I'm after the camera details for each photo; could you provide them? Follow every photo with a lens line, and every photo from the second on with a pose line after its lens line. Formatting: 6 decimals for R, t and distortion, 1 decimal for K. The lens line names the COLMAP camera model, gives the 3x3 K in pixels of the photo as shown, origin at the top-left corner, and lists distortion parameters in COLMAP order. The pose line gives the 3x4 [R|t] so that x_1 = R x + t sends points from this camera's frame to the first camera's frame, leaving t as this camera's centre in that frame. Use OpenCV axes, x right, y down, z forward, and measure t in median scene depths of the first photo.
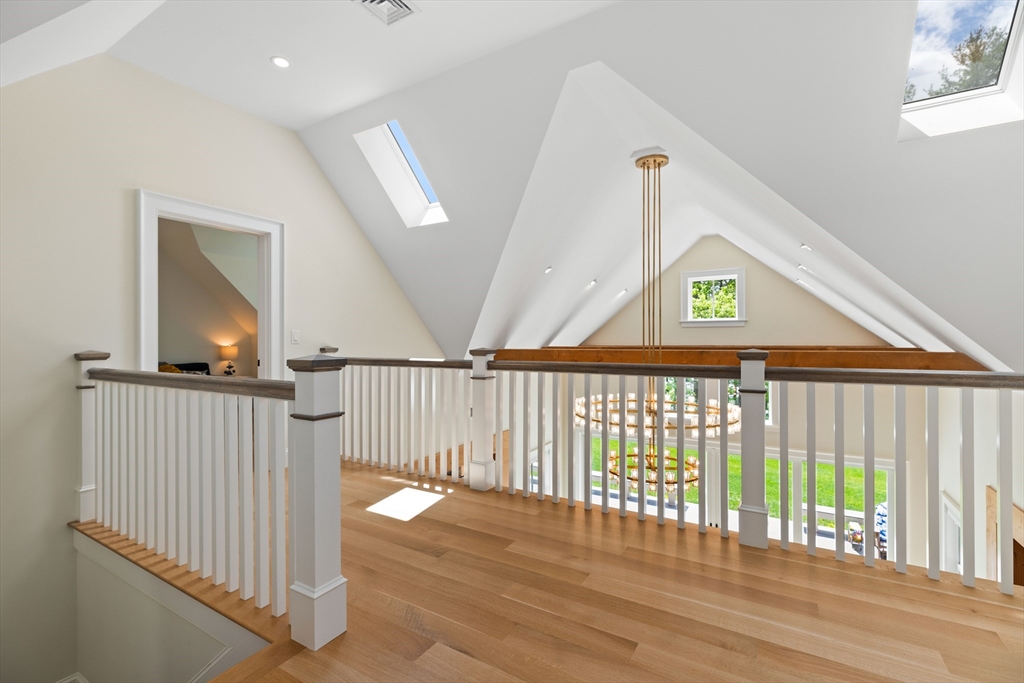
lens RADIAL K [[460.0, 0, 513.4], [0, 460.0, 340.8], [0, 0, 1]] dist [0.001001, 0.000833]
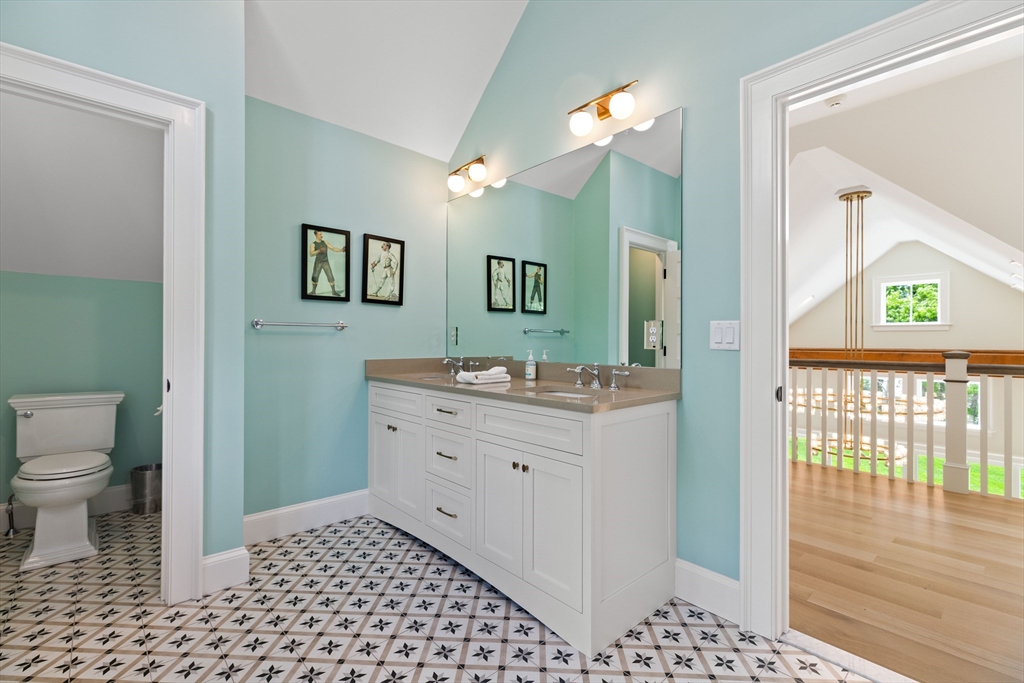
lens RADIAL K [[460.0, 0, 510.7], [0, 460.0, 340.9], [0, 0, 1]] dist [0.001001, 0.000833]
pose [[0.957035, 0.007879, -0.289864, -0.213239], [-0.008460, 0.999964, -0.000751, -0.000128], [0.289848, 0.003171, 0.957067, -0.421871]]
